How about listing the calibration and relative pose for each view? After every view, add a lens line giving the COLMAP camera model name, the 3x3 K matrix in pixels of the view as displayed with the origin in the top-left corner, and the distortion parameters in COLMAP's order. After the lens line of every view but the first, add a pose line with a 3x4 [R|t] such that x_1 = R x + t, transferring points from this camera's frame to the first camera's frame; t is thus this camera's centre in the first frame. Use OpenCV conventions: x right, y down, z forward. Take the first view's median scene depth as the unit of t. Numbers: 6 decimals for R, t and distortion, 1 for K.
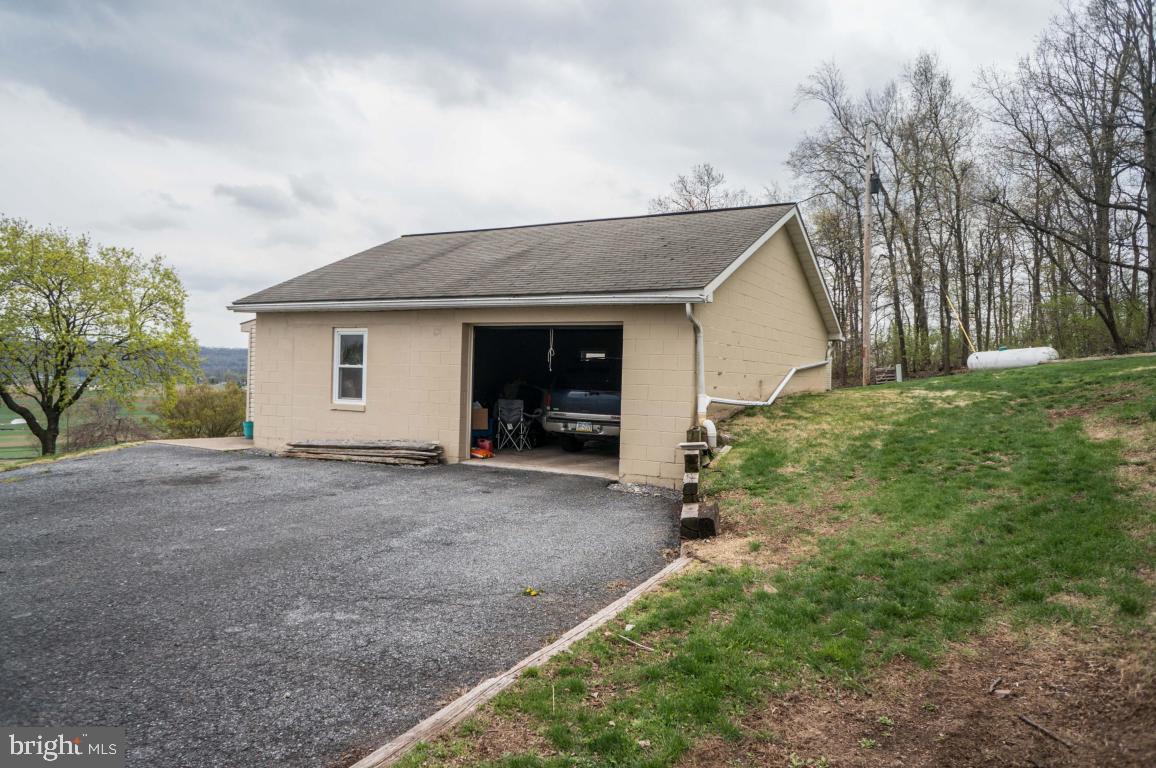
lens RADIAL K [[787.5, 0, 566.6], [0, 787.5, 366.8], [0, 0, 1]] dist [-0.042955, 0.077358]
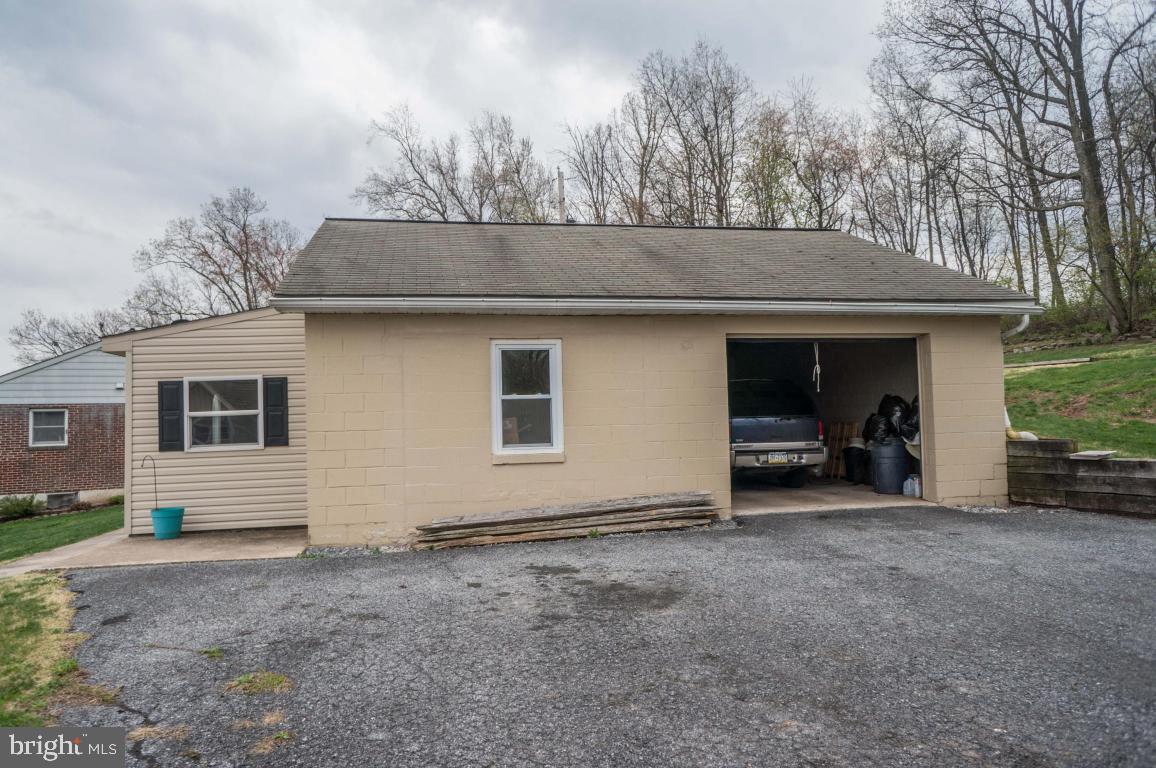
lens RADIAL K [[787.5, 0, 578.6], [0, 787.5, 384.8], [0, 0, 1]] dist [-0.042955, 0.077358]
pose [[0.786468, -0.020623, 0.617287, -0.645788], [0.042725, 0.998865, -0.021062, 0.005084], [-0.616152, 0.042938, 0.786456, 0.441301]]
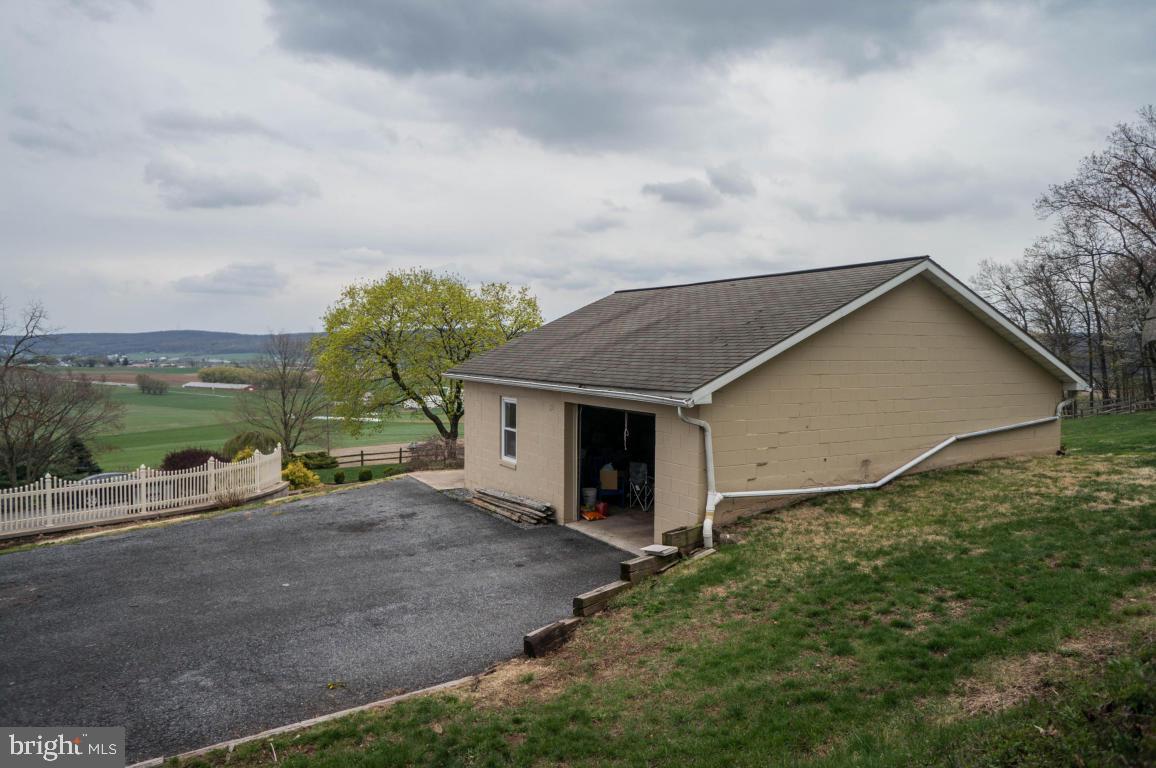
lens RADIAL K [[787.5, 0, 554.4], [0, 787.5, 354.3], [0, 0, 1]] dist [-0.042955, 0.077358]
pose [[0.845085, -0.020378, -0.534243, 0.421740], [0.027038, 0.999624, 0.004640, -0.117807], [0.533947, -0.018366, 0.845318, 0.029040]]
